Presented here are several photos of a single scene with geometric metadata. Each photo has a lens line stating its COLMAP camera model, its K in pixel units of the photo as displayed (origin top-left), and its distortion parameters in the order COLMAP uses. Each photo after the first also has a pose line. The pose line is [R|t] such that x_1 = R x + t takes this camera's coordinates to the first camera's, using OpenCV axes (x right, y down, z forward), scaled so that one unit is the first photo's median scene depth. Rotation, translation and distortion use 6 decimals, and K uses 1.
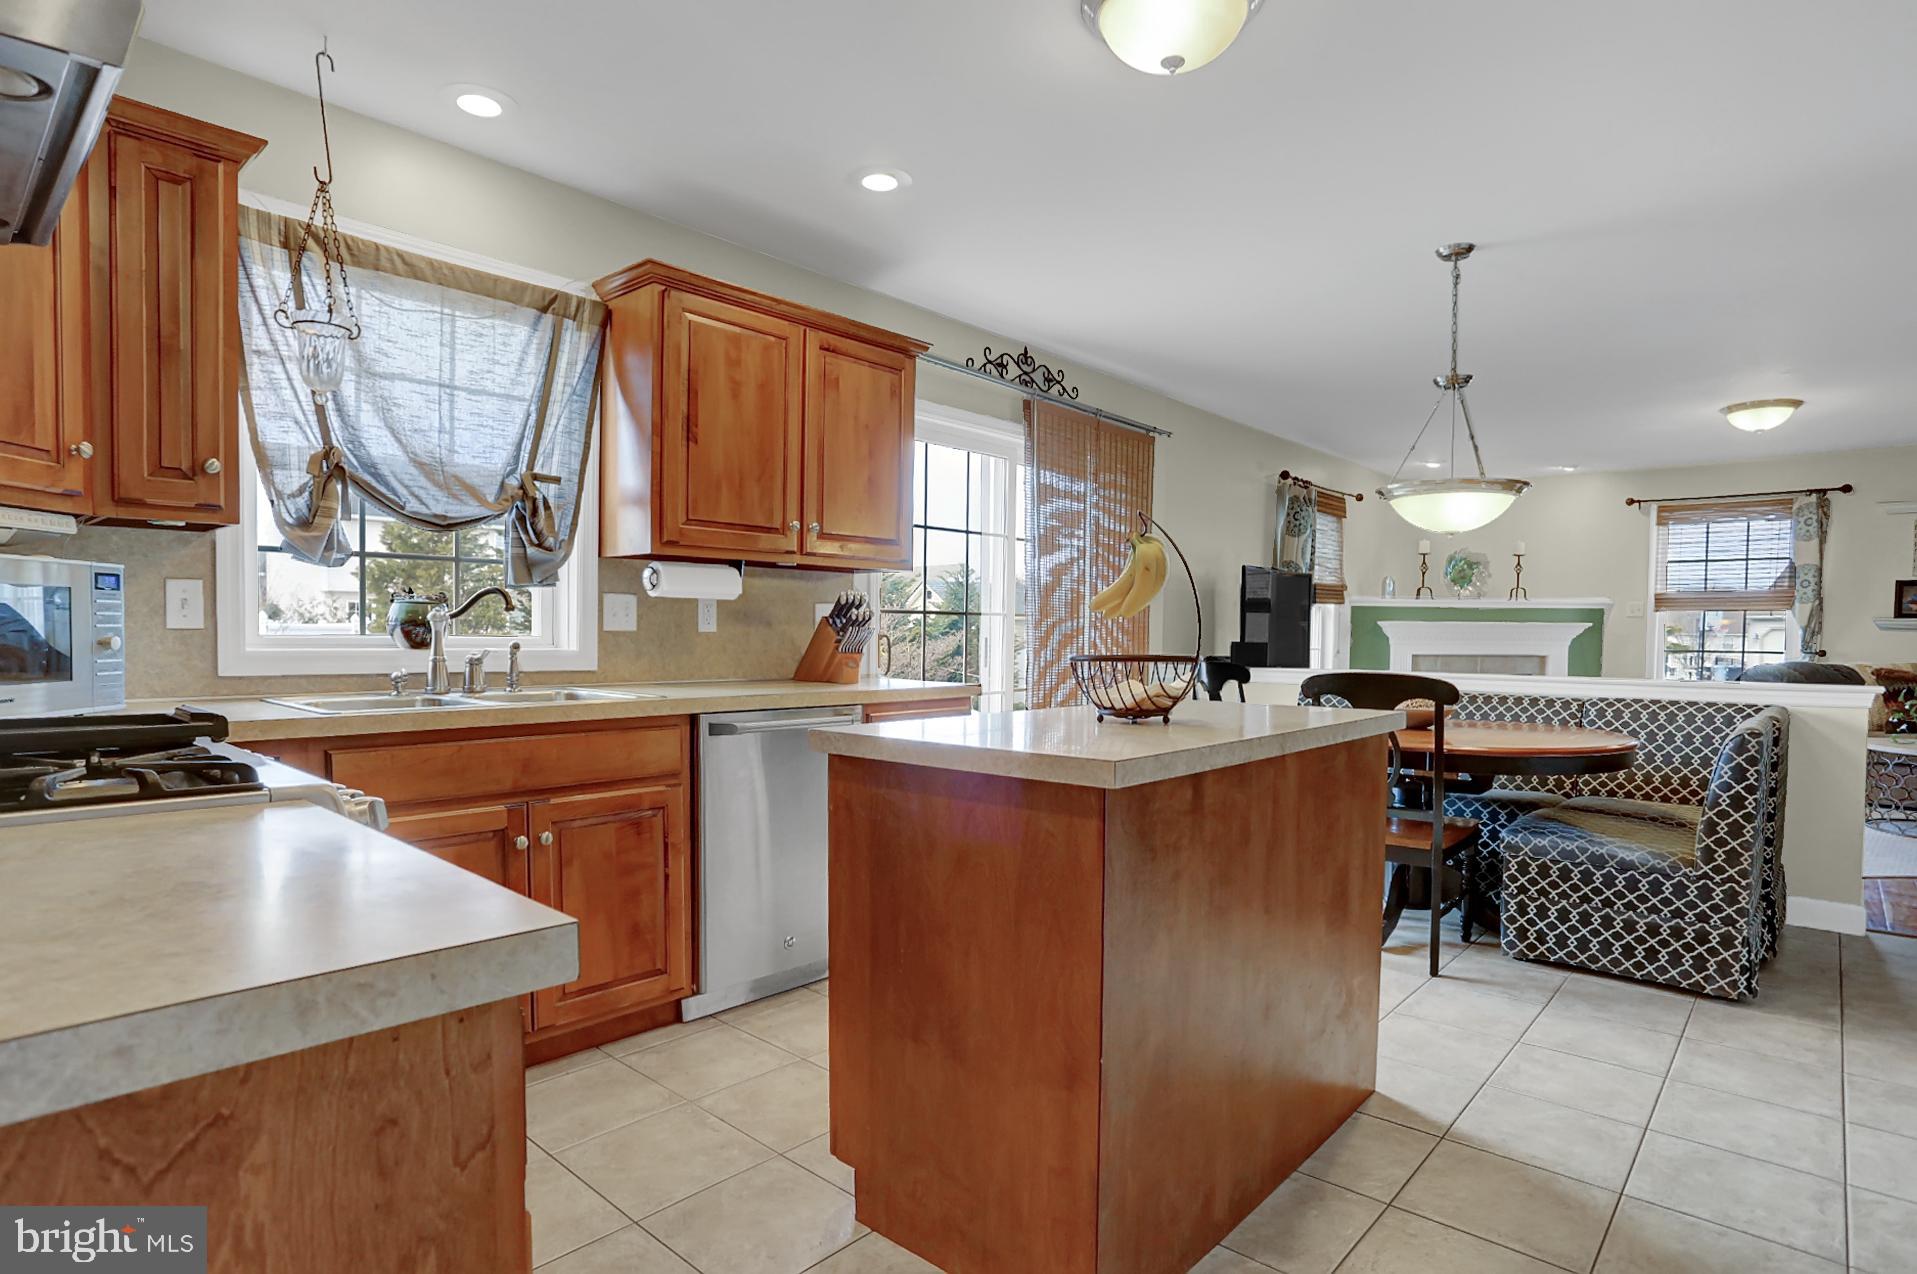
lens RADIAL K [[999.4, 0, 958.5], [0, 999.4, 637.0], [0, 0, 1]] dist [-0.030085, 0.001272]
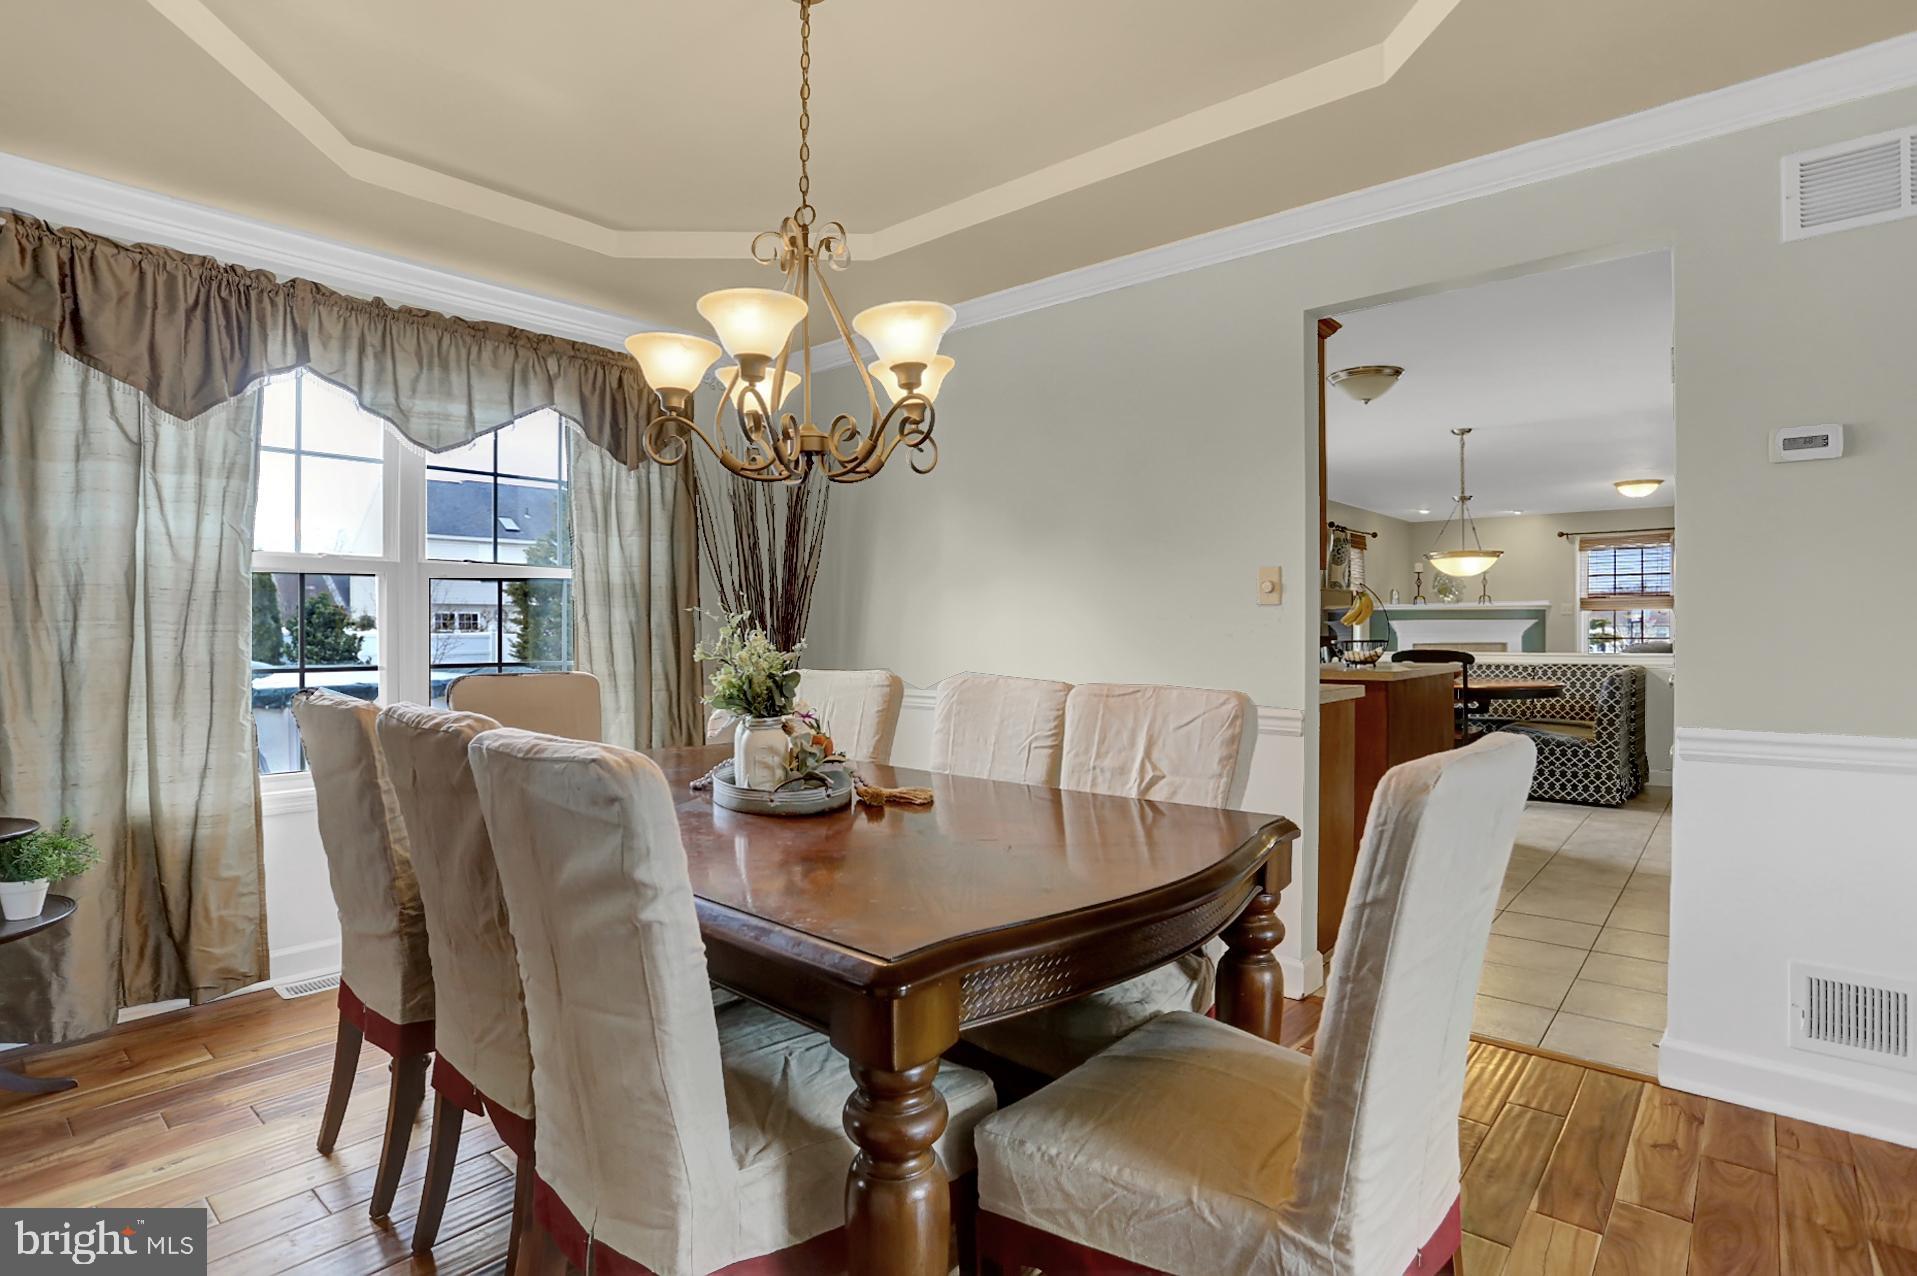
lens RADIAL K [[959.2, 0, 924.8], [0, 959.2, 595.4], [0, 0, 1]] dist [-0.064151, 0.022991]
pose [[0.999899, -0.012445, -0.006870, -0.596728], [0.012134, 0.998979, -0.043524, -0.003023], [0.007404, 0.043436, 0.999029, -0.921004]]
